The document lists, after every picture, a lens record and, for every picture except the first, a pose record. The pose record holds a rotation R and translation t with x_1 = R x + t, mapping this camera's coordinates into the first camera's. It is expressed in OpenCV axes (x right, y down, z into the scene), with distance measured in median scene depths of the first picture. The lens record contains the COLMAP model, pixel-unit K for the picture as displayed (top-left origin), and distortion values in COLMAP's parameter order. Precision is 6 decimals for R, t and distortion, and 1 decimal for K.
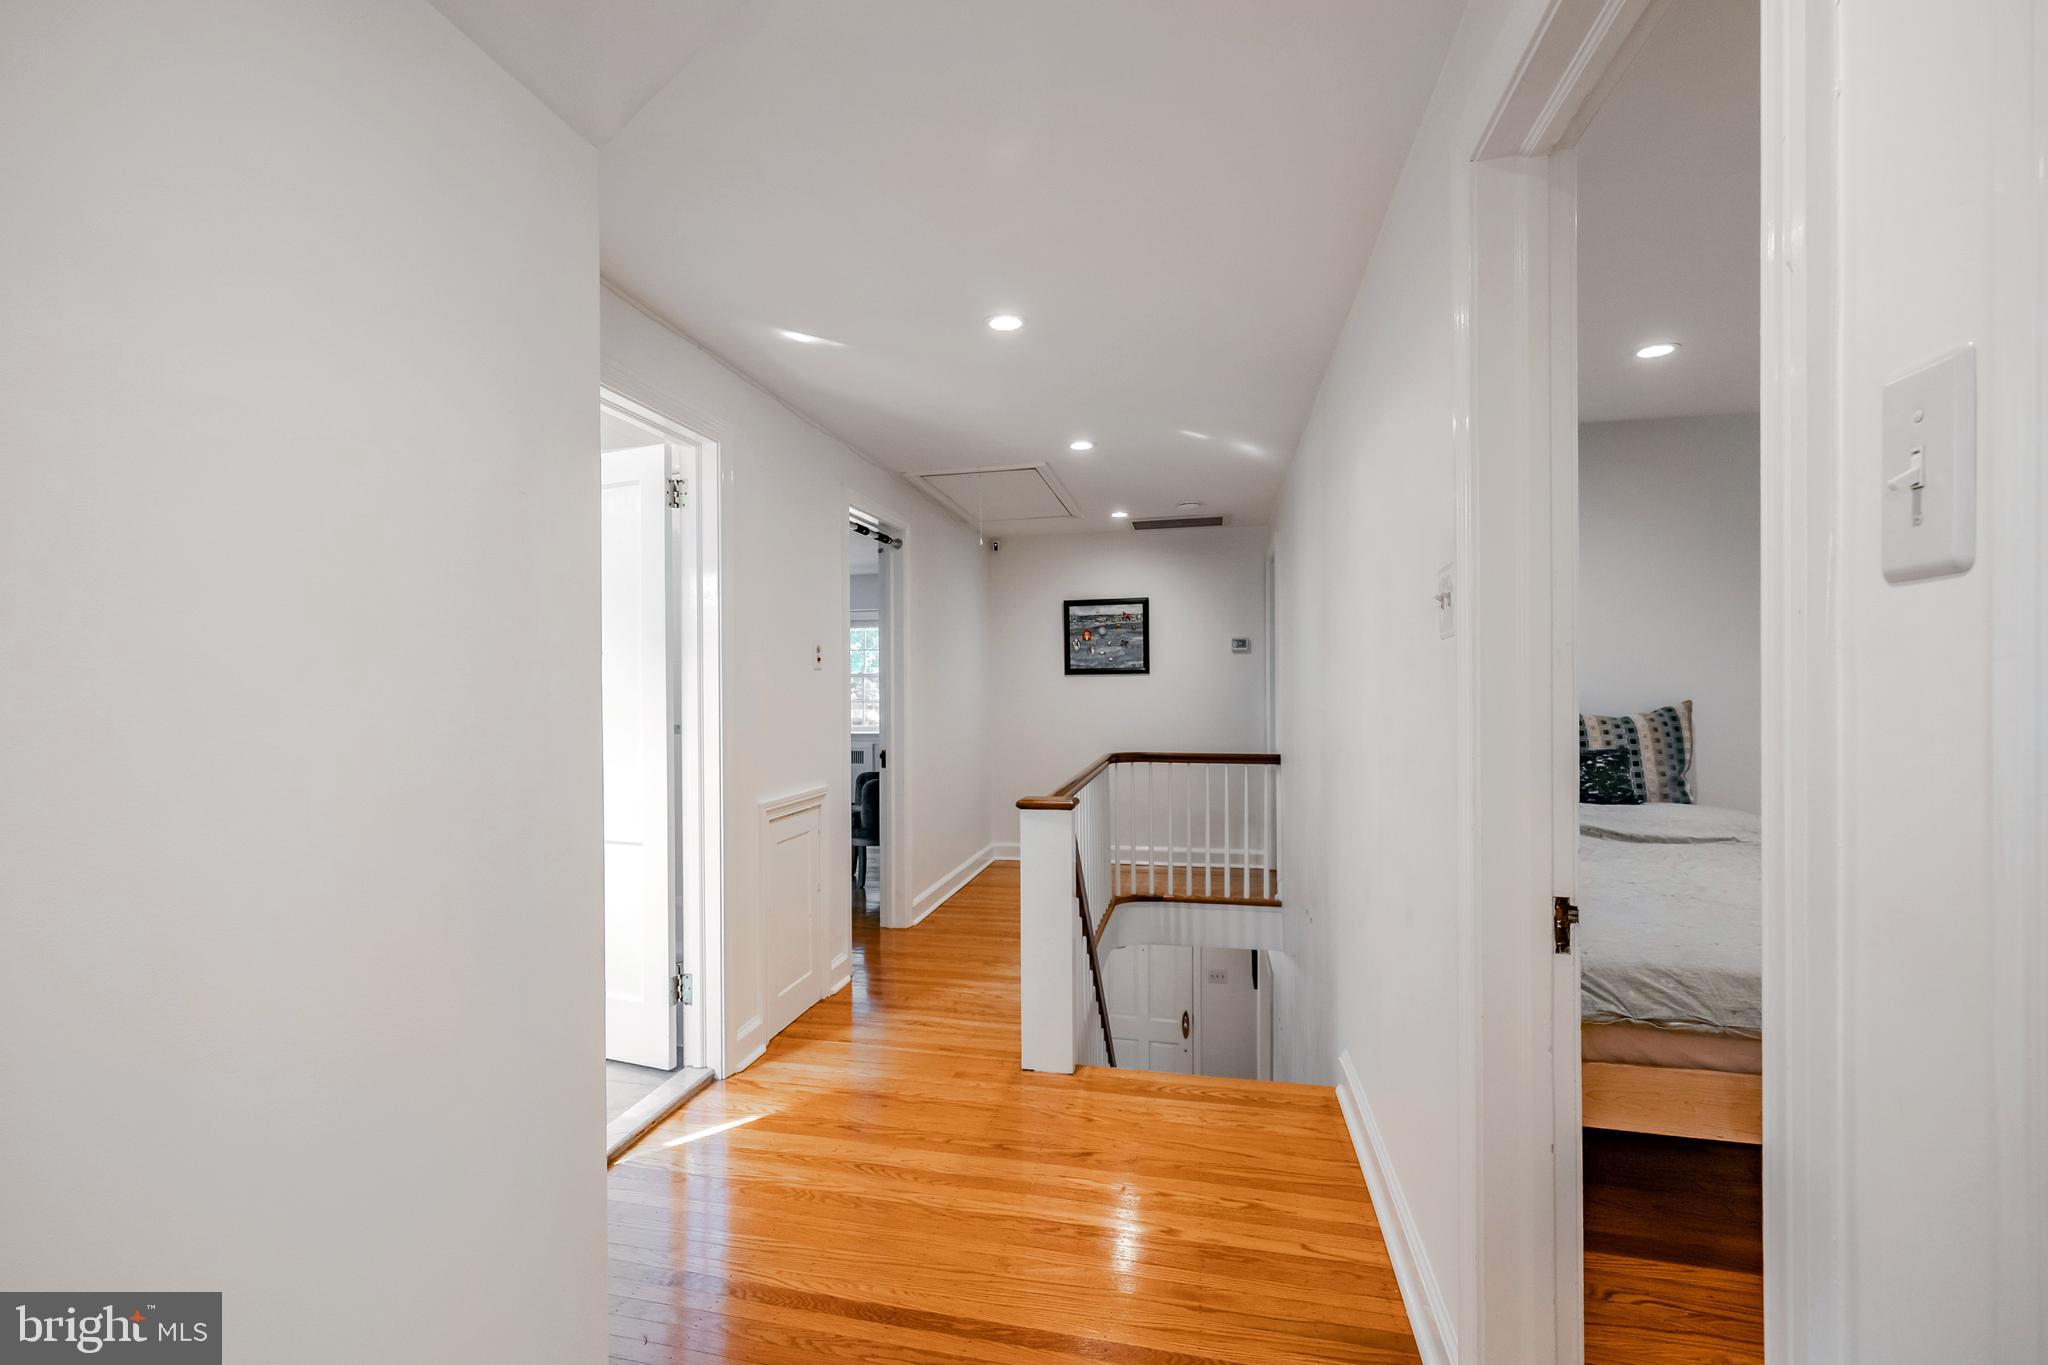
lens RADIAL K [[873.8, 0, 1017.8], [0, 873.8, 691.1], [0, 0, 1]] dist [-0.001981, -0.000241]
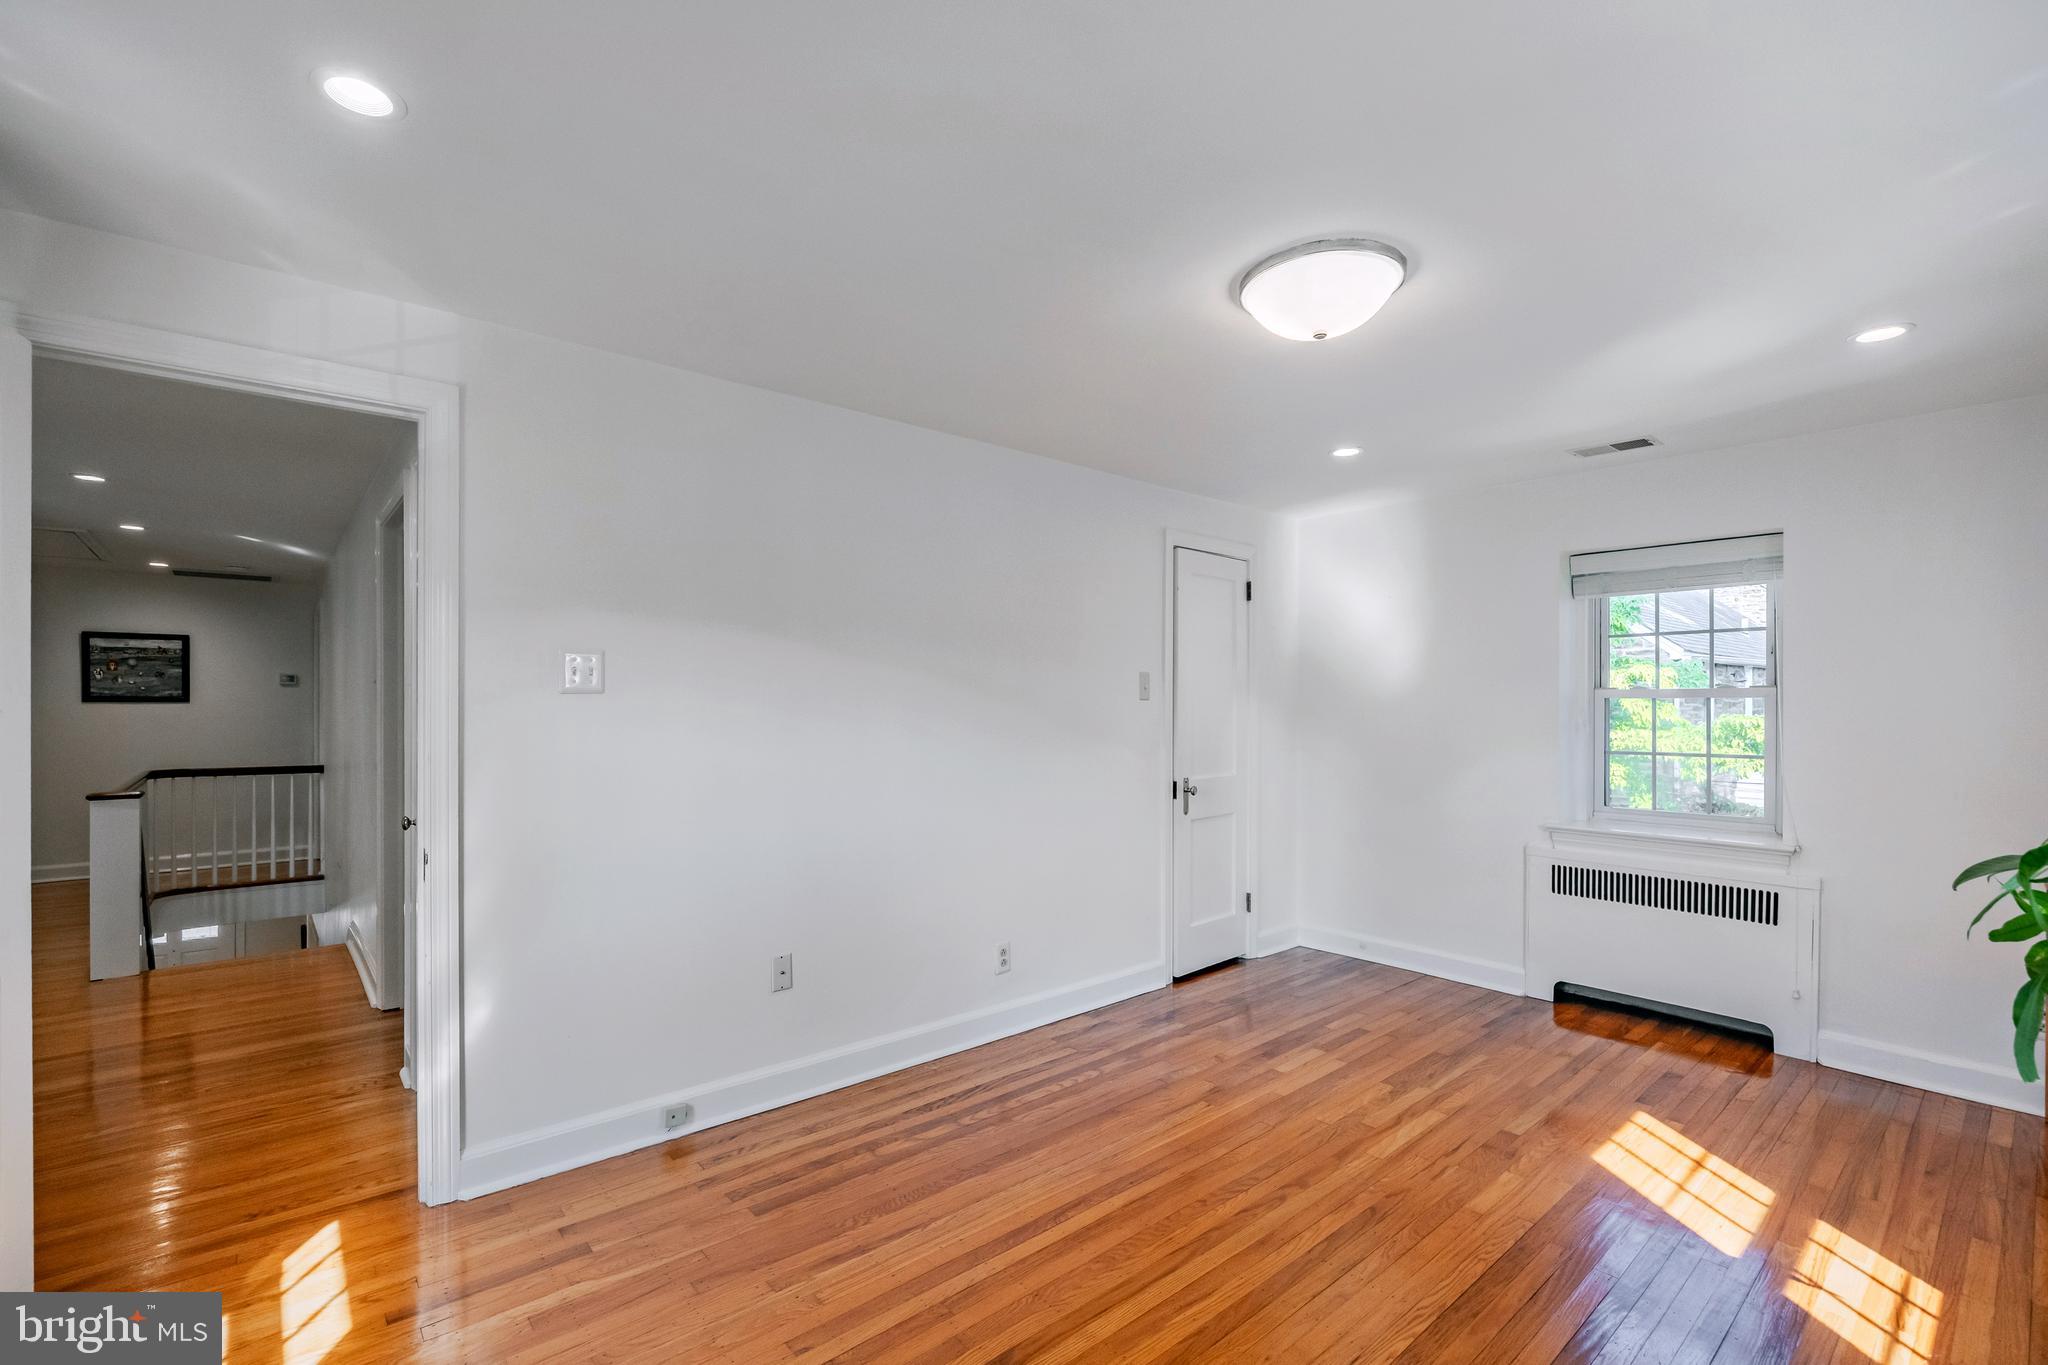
lens RADIAL K [[873.8, 0, 979.9], [0, 873.8, 711.3], [0, 0, 1]] dist [-0.001981, -0.000241]
pose [[0.609371, 0.009625, 0.792827, -0.125346], [-0.000876, 0.999934, -0.011466, 0.003983], [-0.792885, 0.006293, 0.609339, -0.518471]]
